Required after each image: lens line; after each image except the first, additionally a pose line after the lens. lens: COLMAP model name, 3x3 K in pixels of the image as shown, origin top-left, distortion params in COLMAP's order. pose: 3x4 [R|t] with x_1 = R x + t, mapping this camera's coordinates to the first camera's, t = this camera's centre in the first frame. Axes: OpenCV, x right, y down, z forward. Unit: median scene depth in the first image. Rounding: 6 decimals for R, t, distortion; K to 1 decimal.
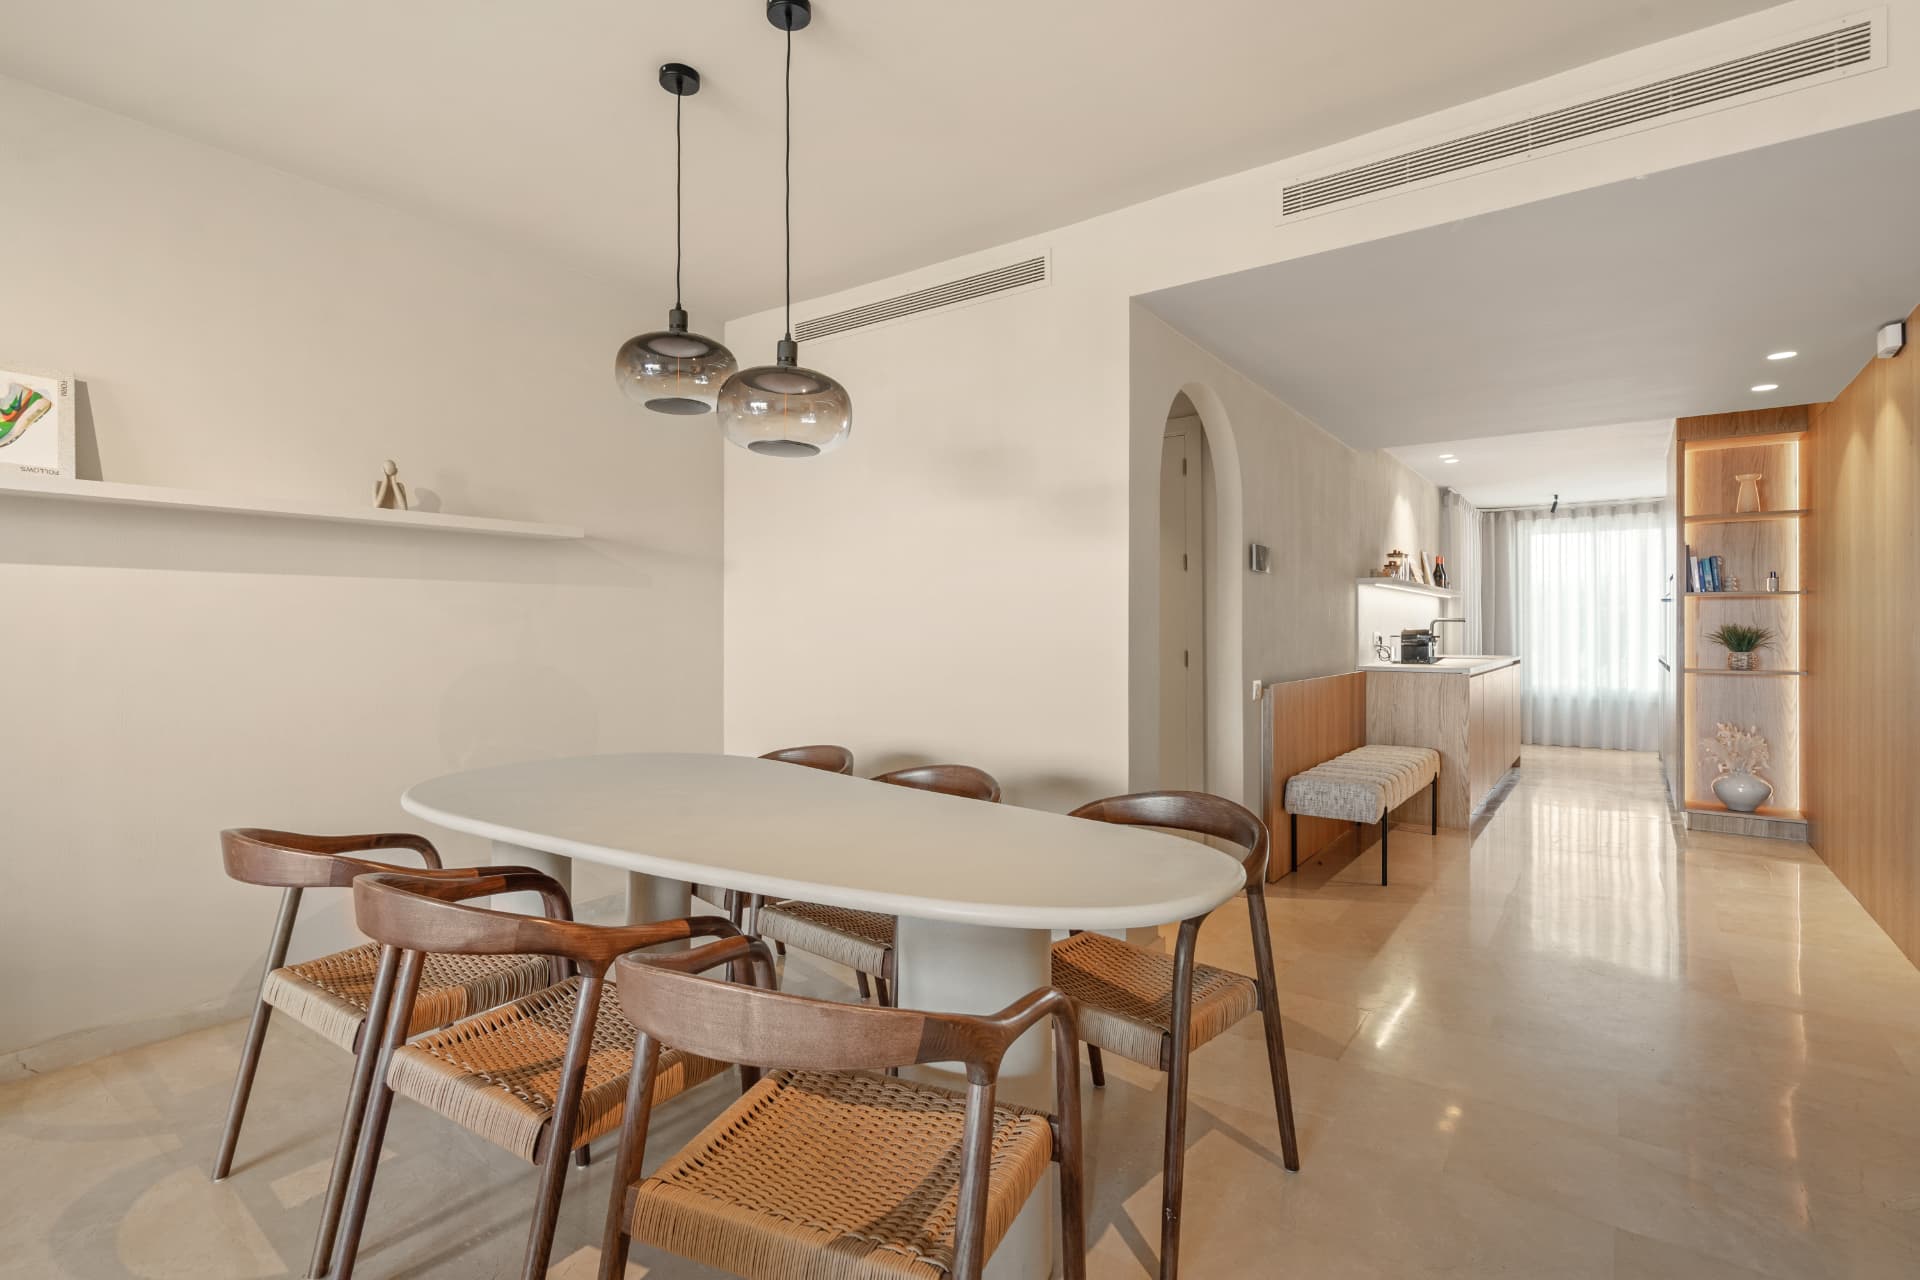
lens RADIAL K [[875.6, 0, 967.1], [0, 875.6, 625.4], [0, 0, 1]] dist [-0.005333, -0.000613]
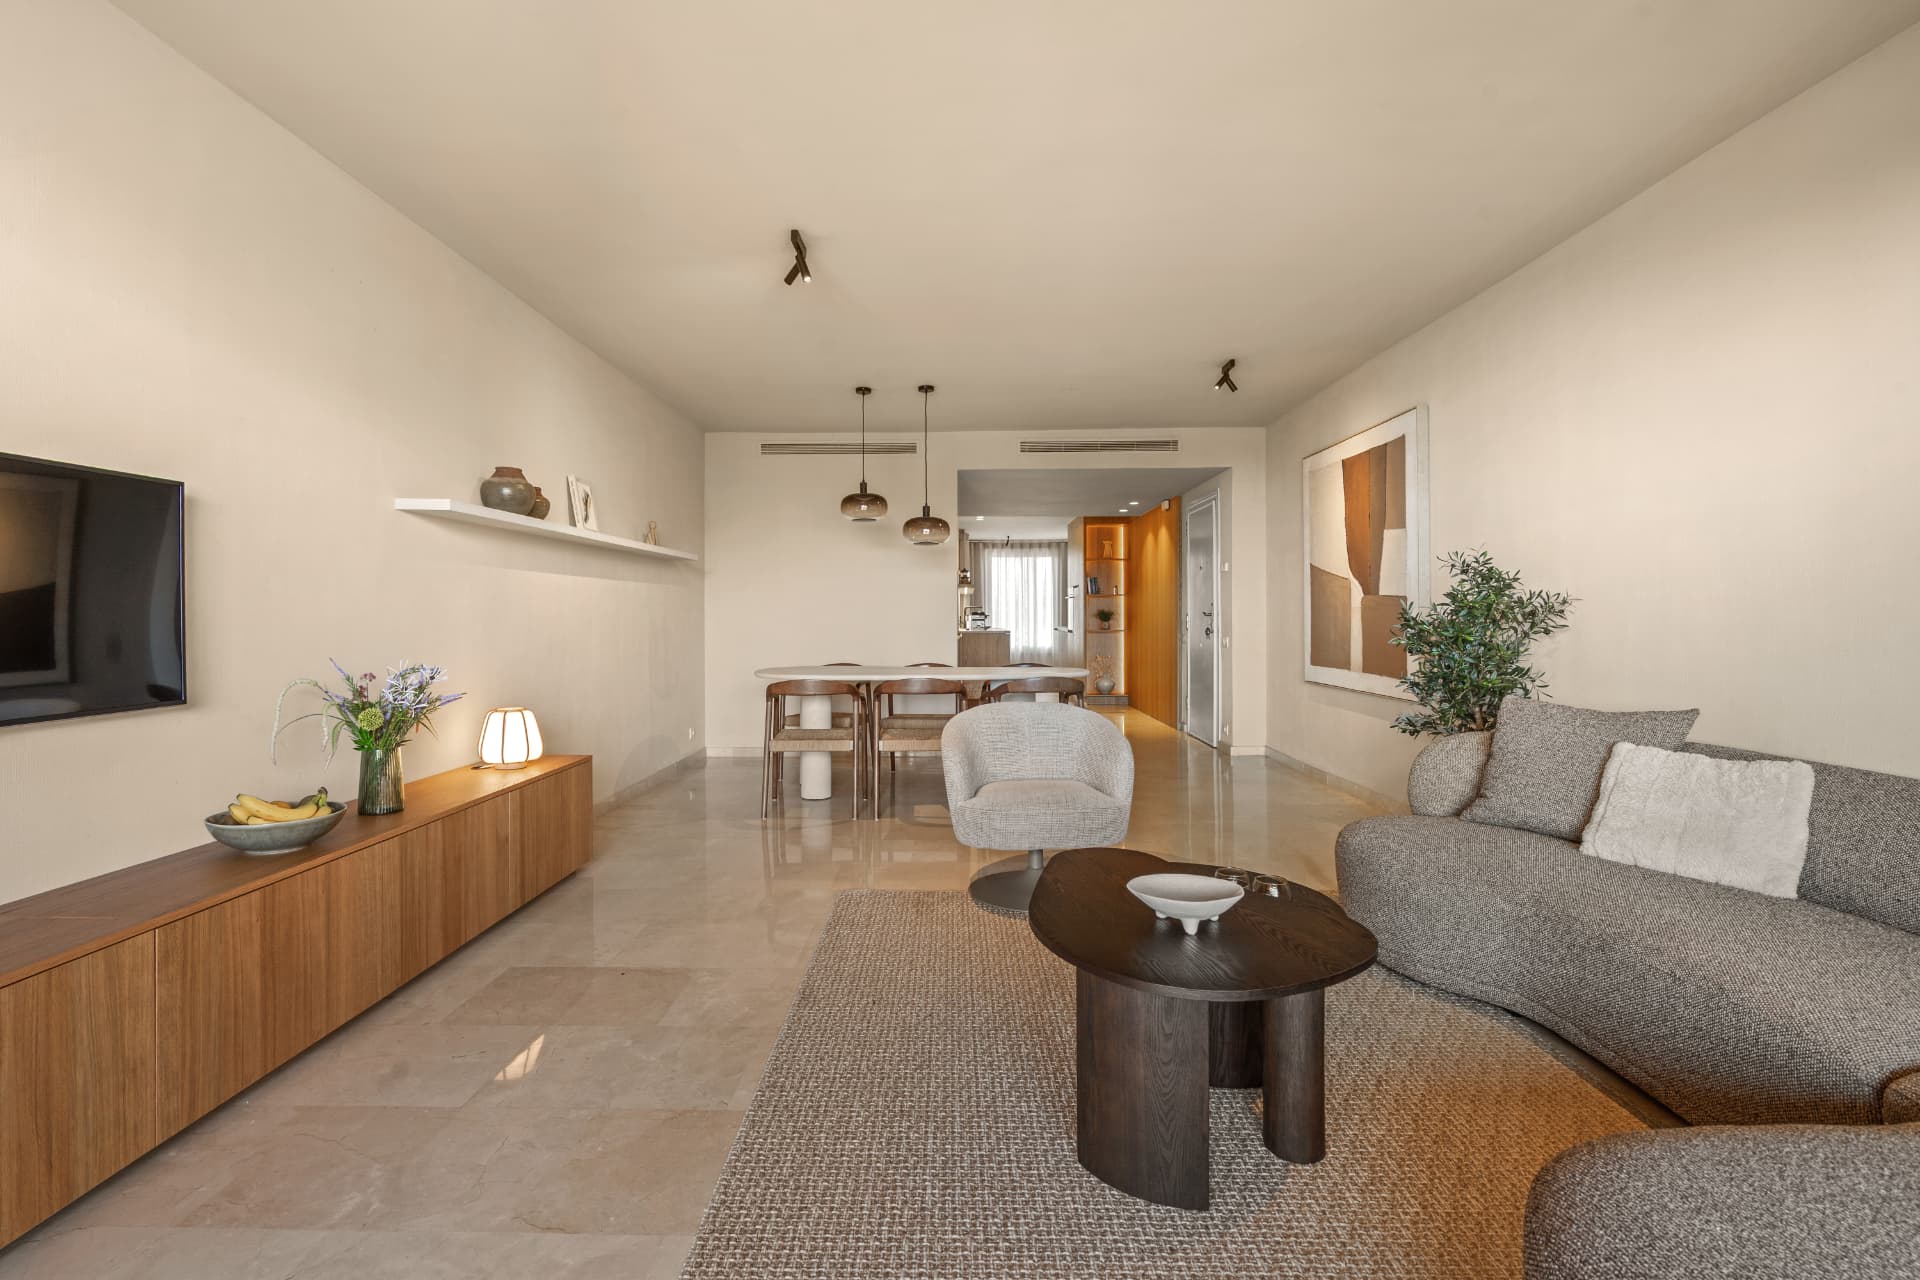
lens RADIAL K [[875.6, 0, 956.5], [0, 875.6, 625.8], [0, 0, 1]] dist [-0.005333, -0.000613]
pose [[0.794821, -0.014012, 0.606682, -0.724389], [0.006292, 0.999870, 0.014849, 0.005569], [-0.606811, -0.007984, 0.794806, -0.508692]]
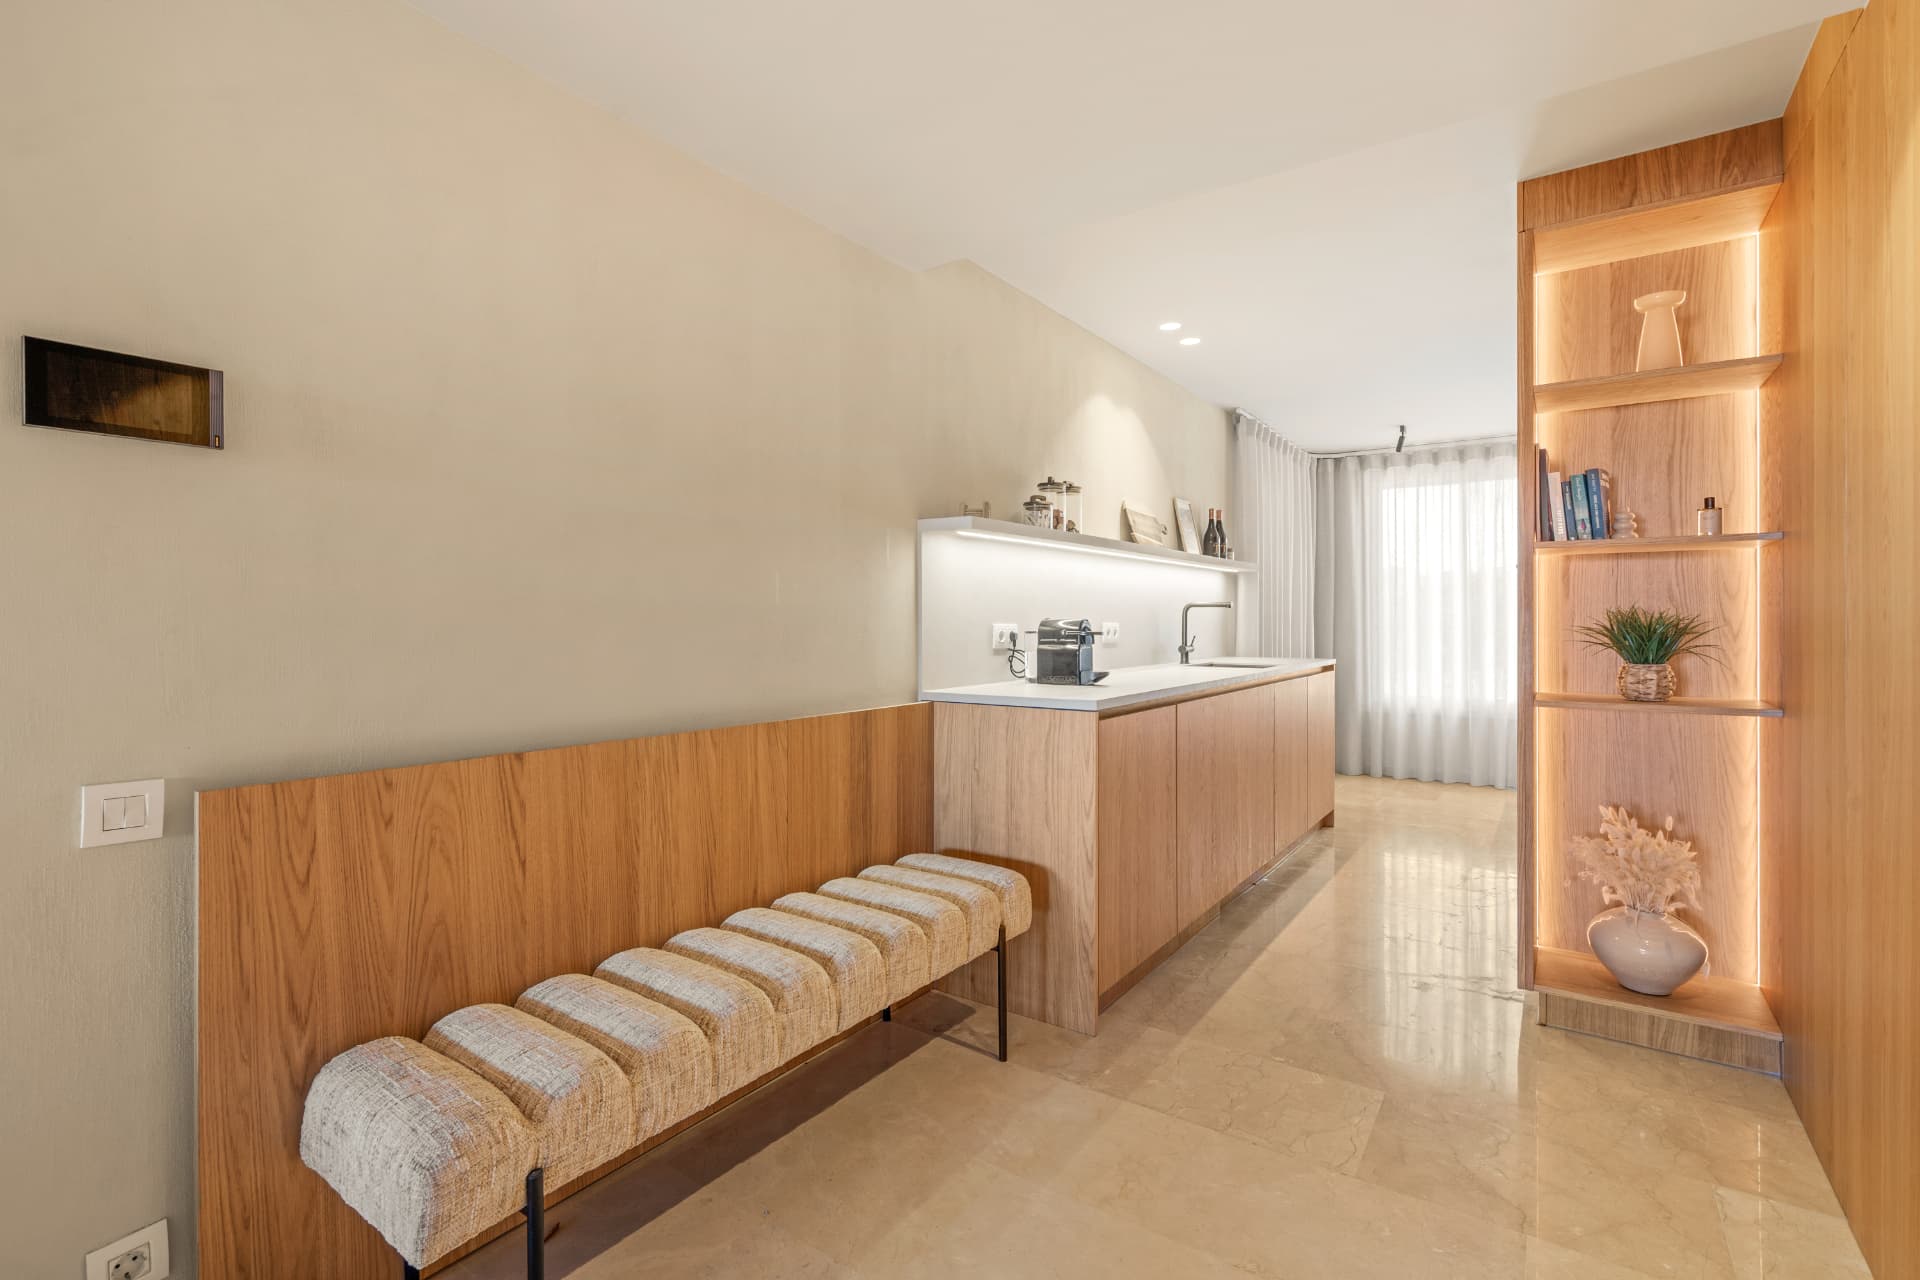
lens RADIAL K [[875.6, 0, 948.5], [0, 875.6, 621.4], [0, 0, 1]] dist [-0.005333, -0.000613]
pose [[0.999392, -0.003762, 0.034657, 0.474068], [0.003599, 0.999982, 0.004762, 0.003043], [-0.034675, -0.004634, 0.999388, 0.517768]]
